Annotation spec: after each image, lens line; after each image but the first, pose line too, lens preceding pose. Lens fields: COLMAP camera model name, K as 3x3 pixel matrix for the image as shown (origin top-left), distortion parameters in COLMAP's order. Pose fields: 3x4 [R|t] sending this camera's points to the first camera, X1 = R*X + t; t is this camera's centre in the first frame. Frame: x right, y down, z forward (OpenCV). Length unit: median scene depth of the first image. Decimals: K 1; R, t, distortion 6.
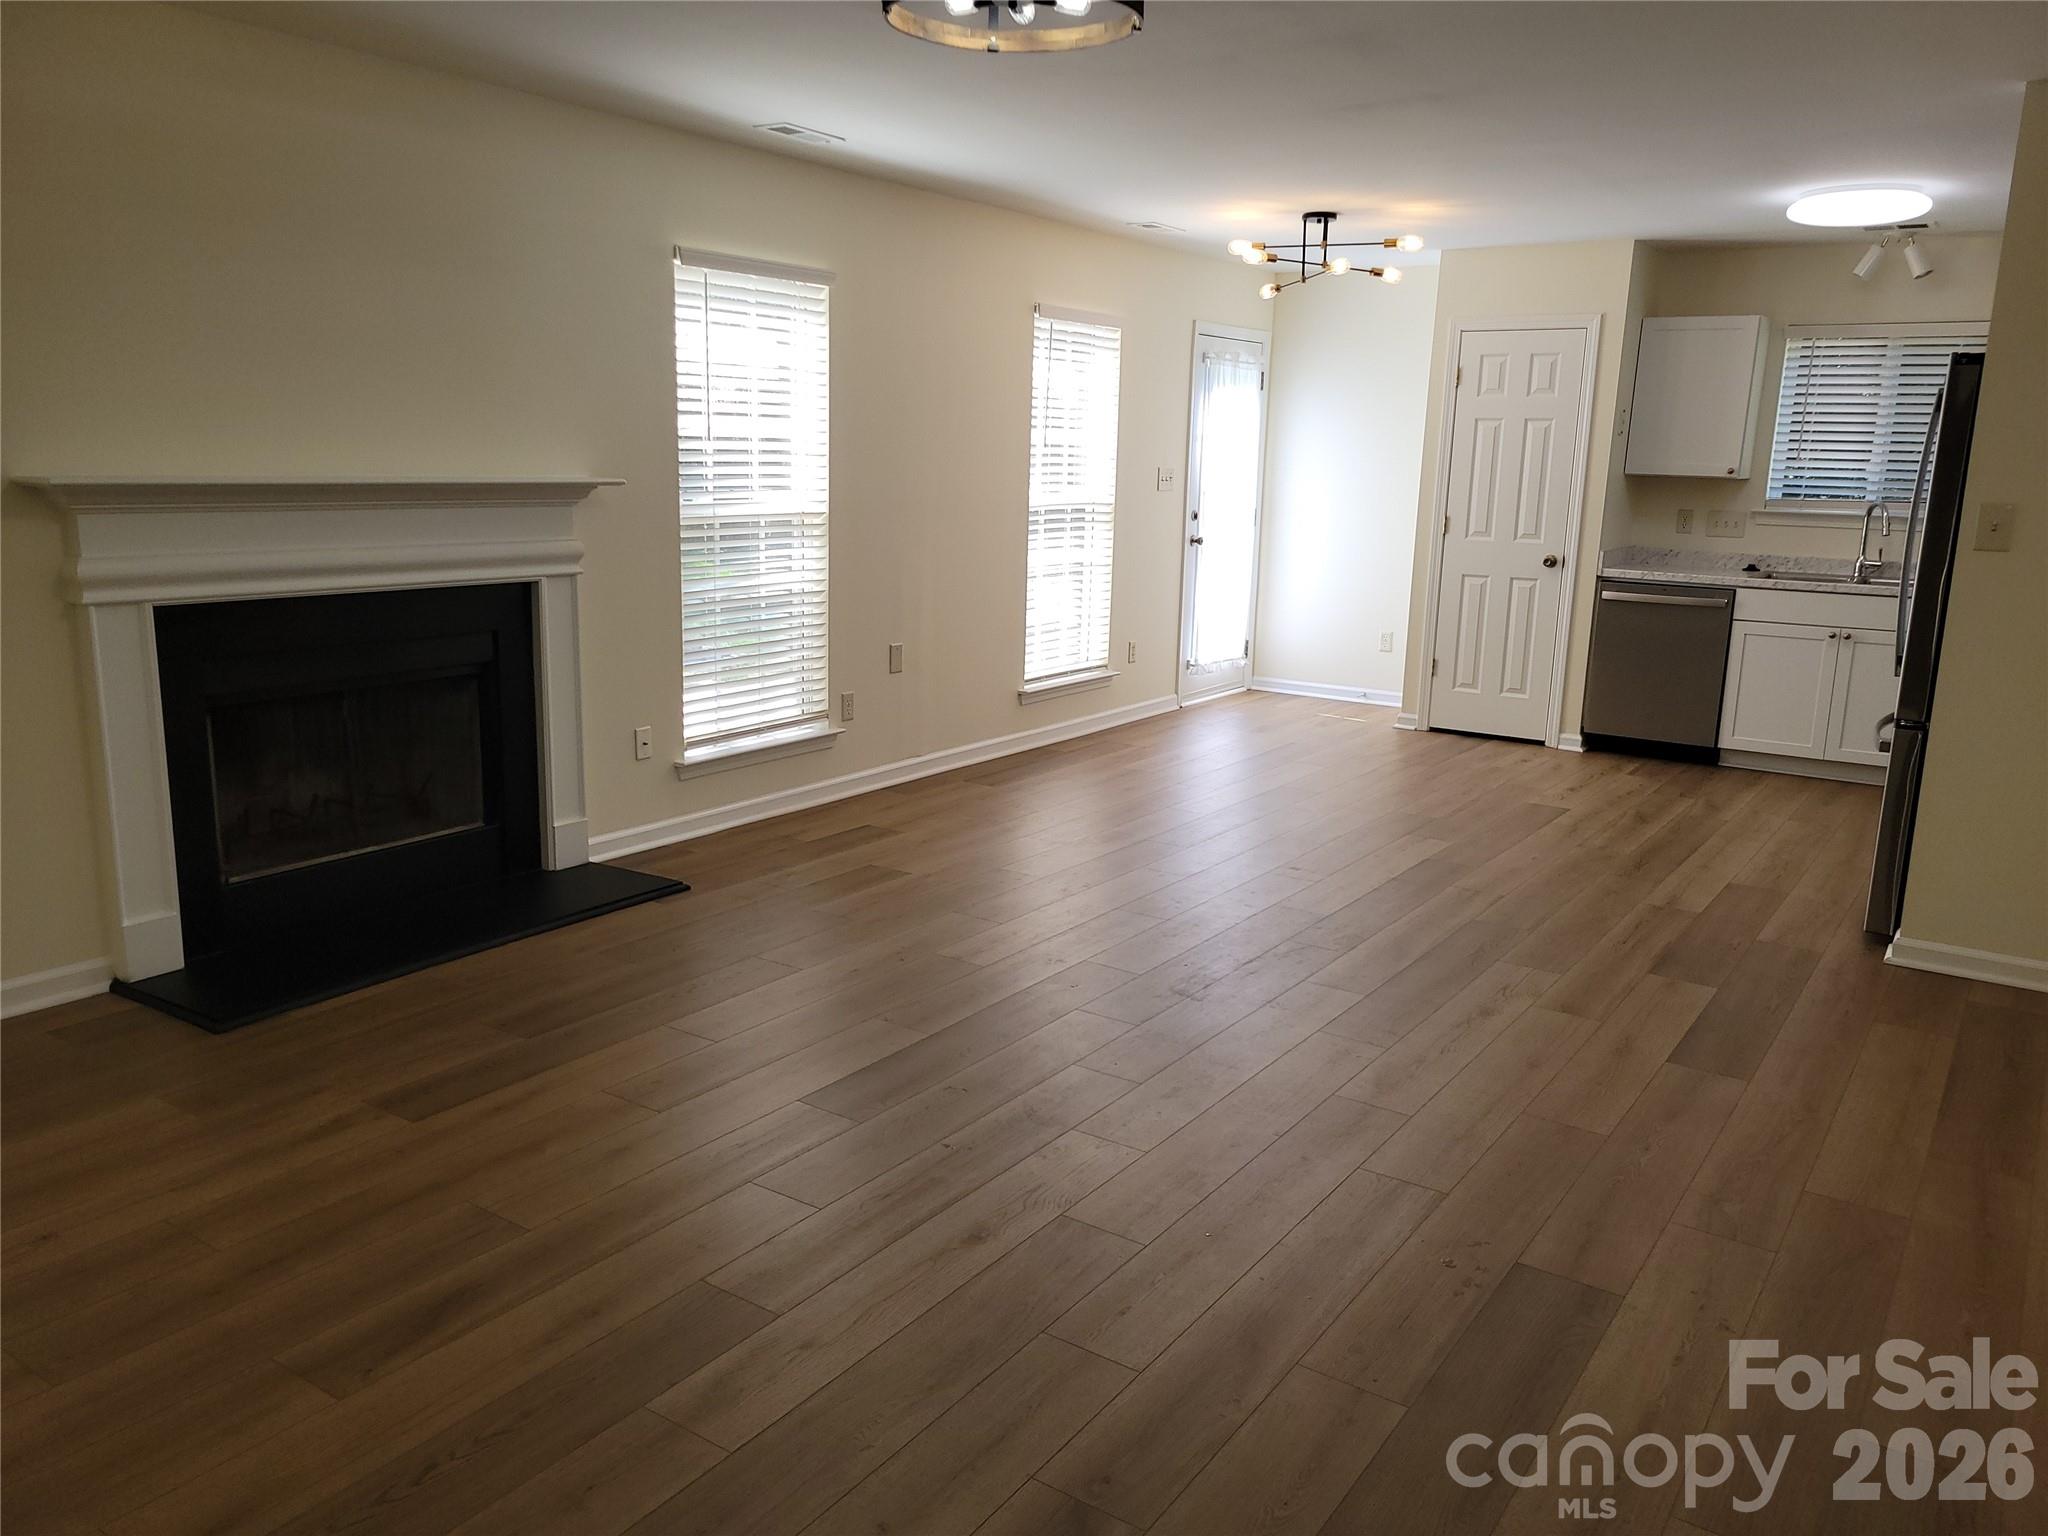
lens RADIAL K [[1596.9, 0, 1021.0], [0, 1596.9, 752.0], [0, 0, 1]] dist [0.044646, -0.008005]
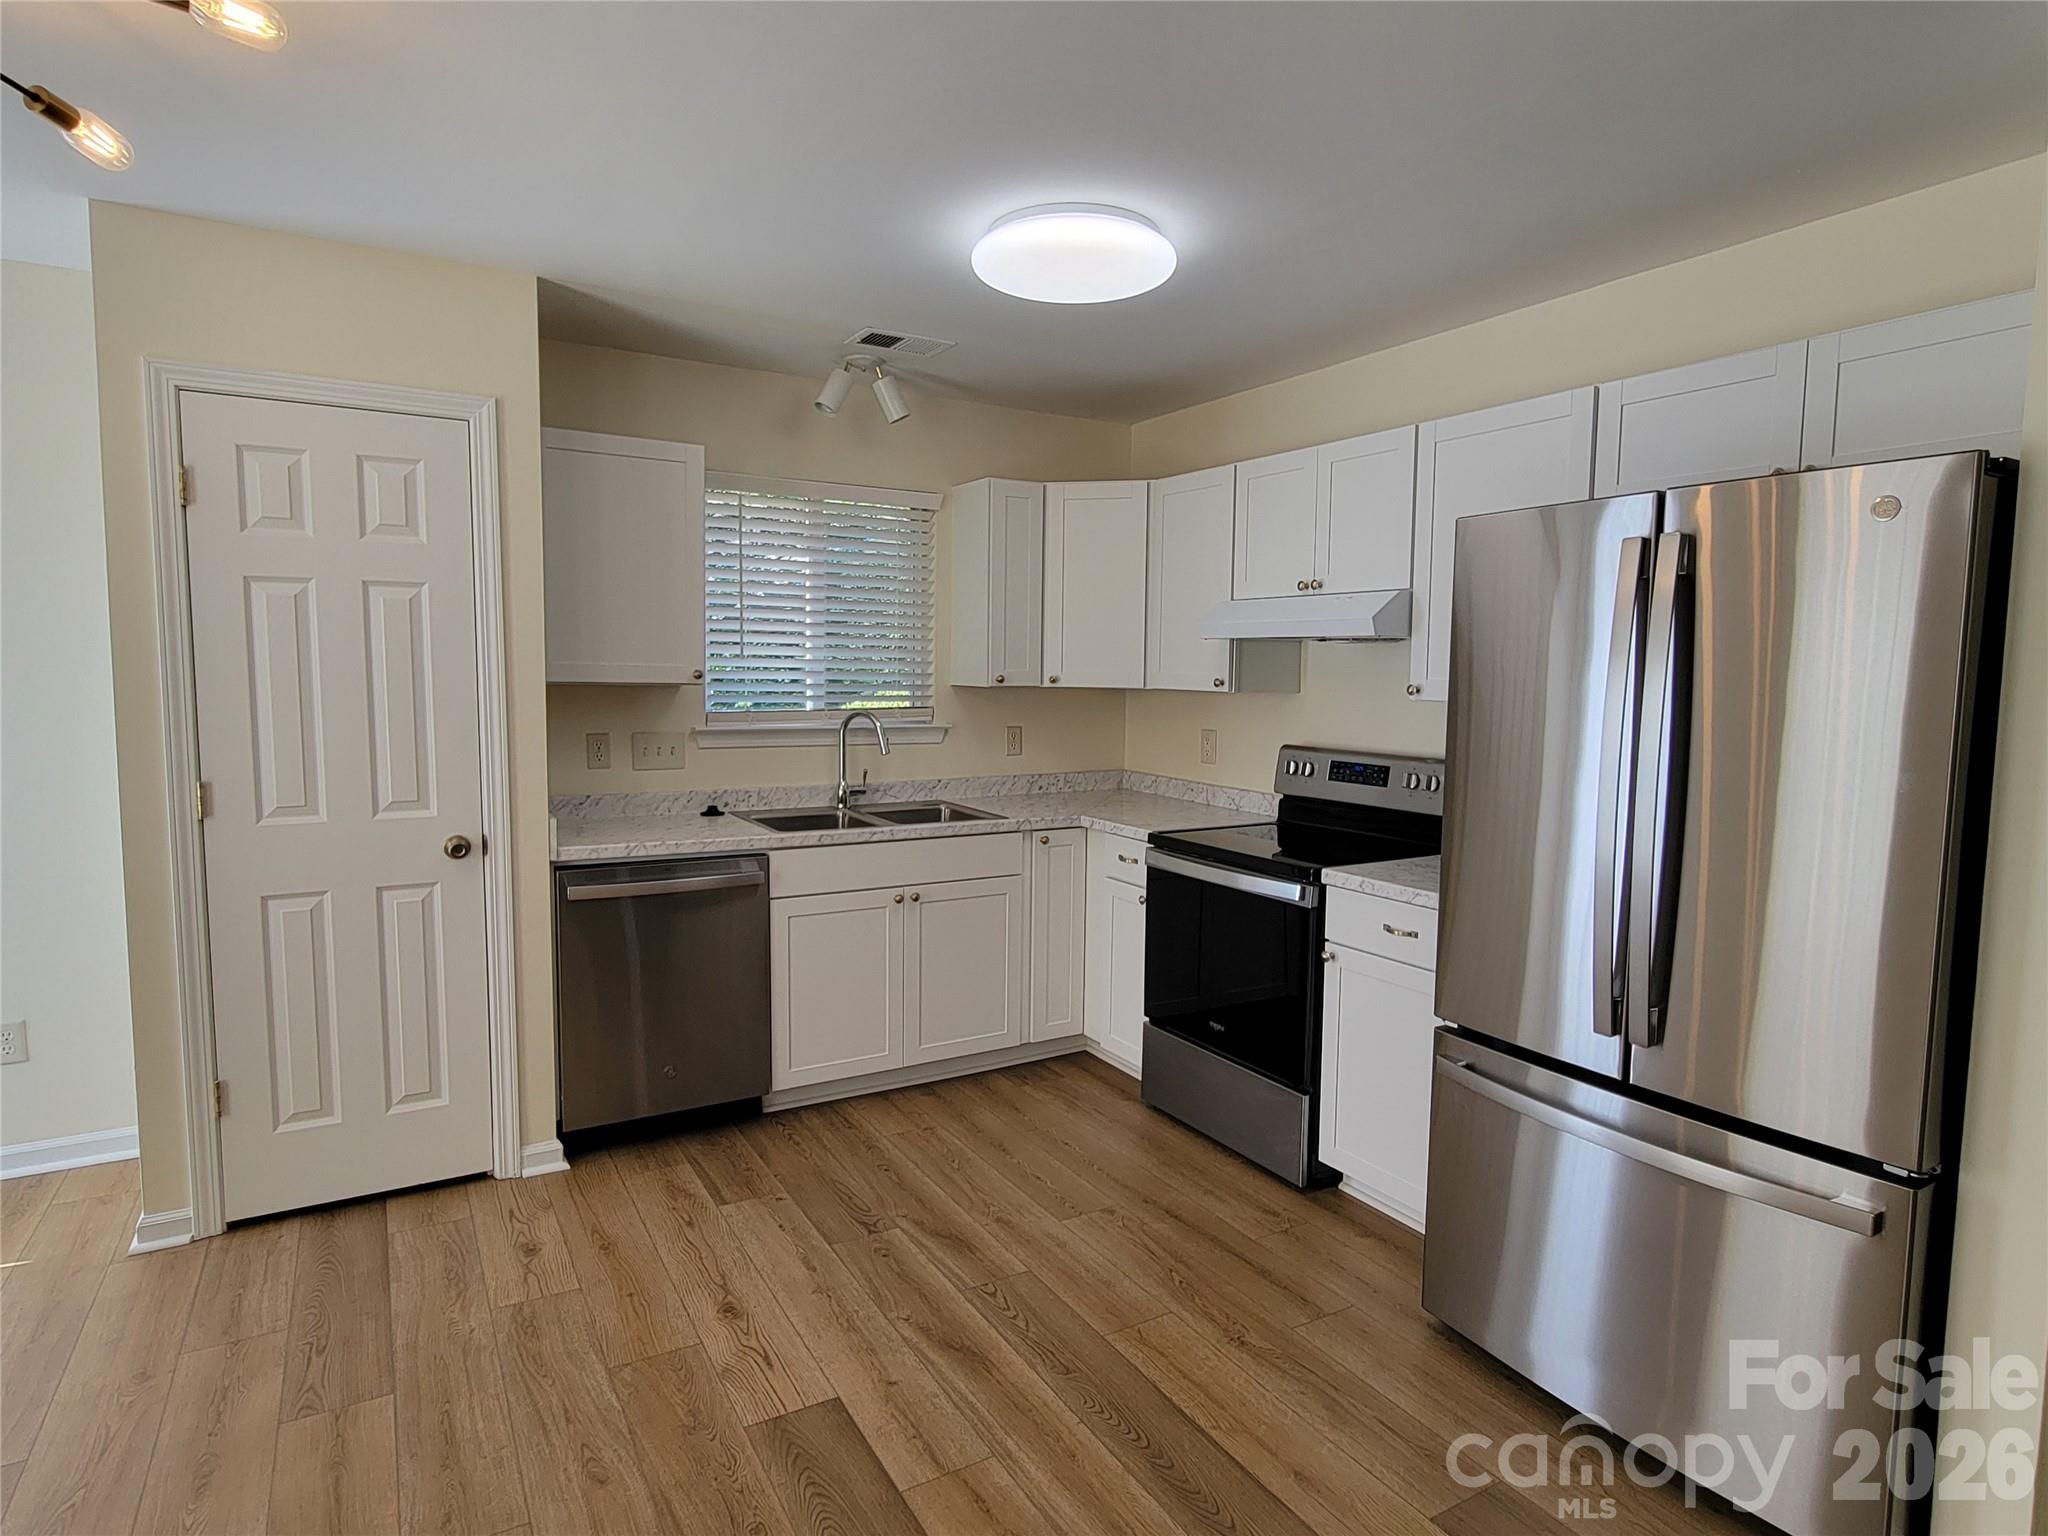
lens RADIAL K [[1104.1, 0, 1011.9], [0, 1104.1, 771.6], [0, 0, 1]] dist [-0.011252, 0.003236]
pose [[0.436512, -0.104301, 0.893632, 0.086415], [0.170668, 0.984822, 0.031578, -0.124660], [-0.883363, 0.138730, 0.447688, 0.675306]]
